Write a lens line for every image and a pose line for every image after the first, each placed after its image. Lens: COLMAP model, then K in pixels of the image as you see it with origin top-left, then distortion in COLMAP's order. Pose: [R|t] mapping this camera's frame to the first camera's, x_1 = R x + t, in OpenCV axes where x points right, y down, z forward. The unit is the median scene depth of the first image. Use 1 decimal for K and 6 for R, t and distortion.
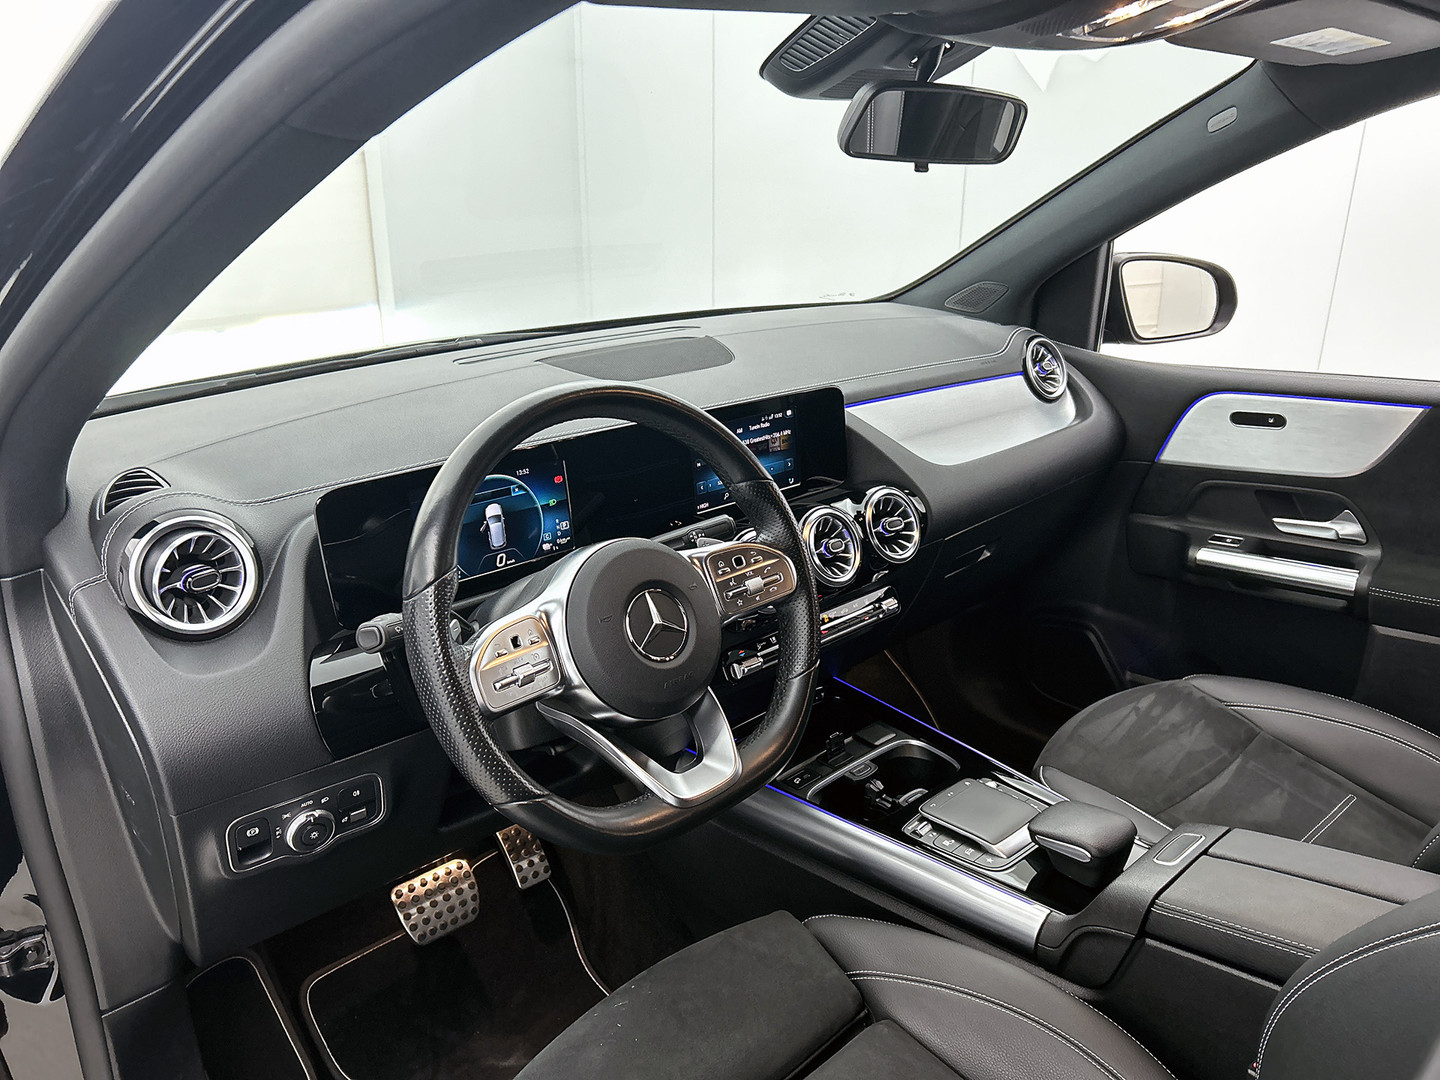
lens RADIAL K [[1089.6, 0, 720.0], [0, 1089.6, 540.0], [0, 0, 1]] dist [0.011973, 0.001273]
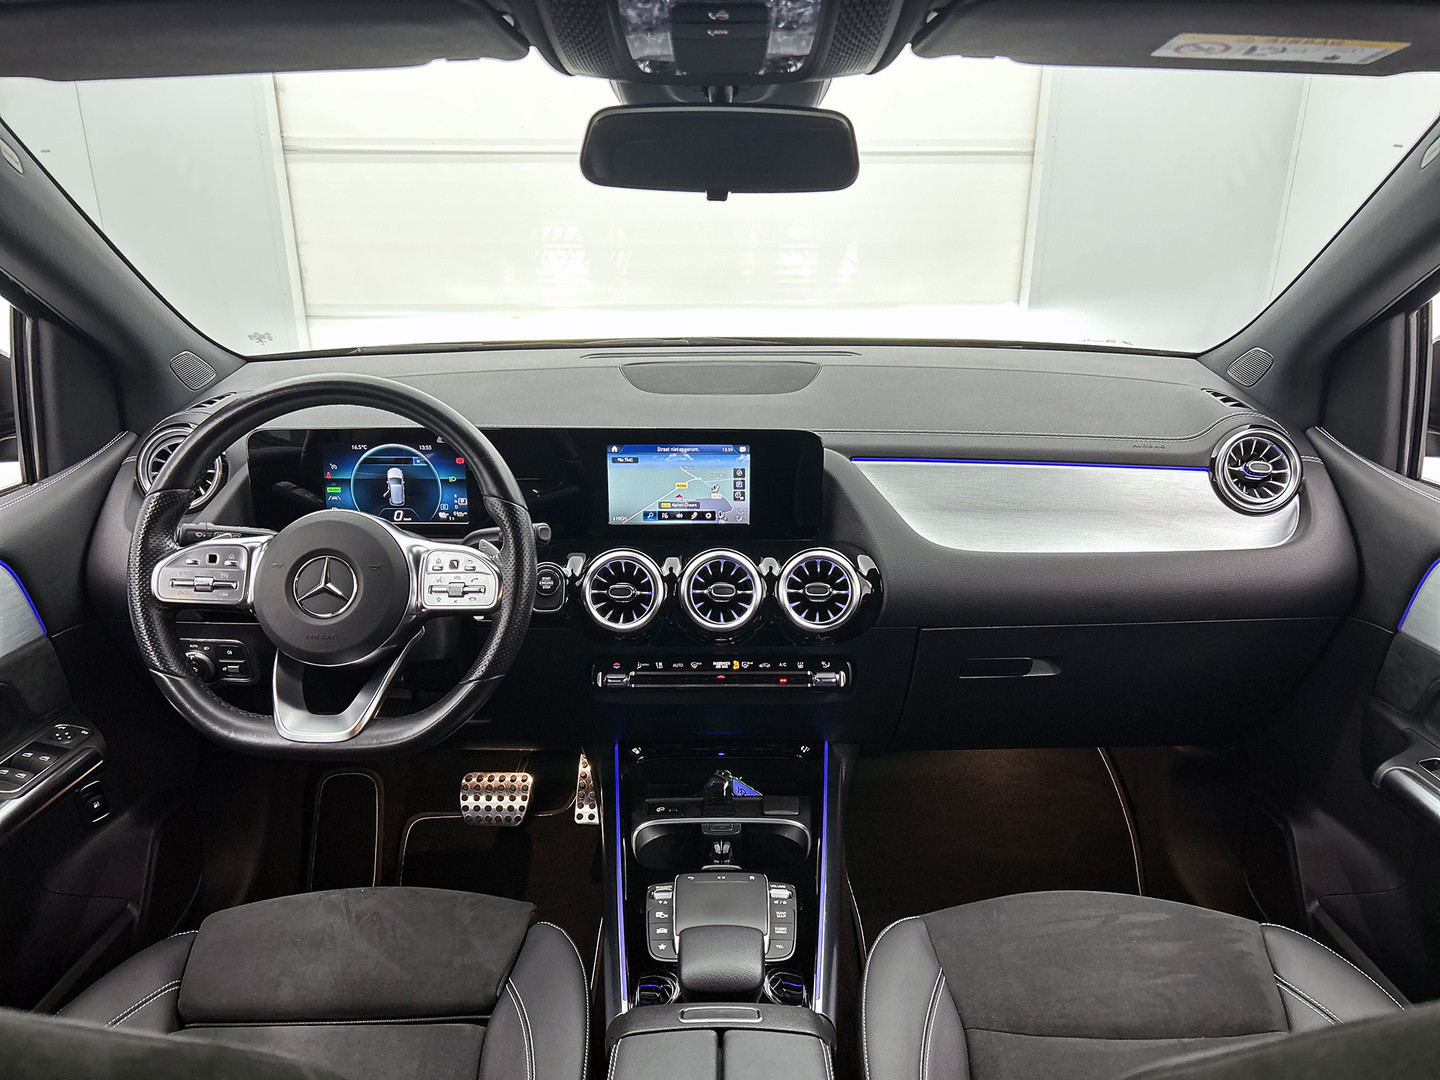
lens RADIAL K [[1075.1, 0, 695.9], [0, 1075.1, 565.3], [0, 0, 1]] dist [0.011932, 0.000341]
pose [[0.736403, 0.253745, -0.627156, 0.775348], [-0.234101, 0.965306, 0.115680, -0.138541], [0.634750, 0.061631, 0.770256, 0.288076]]
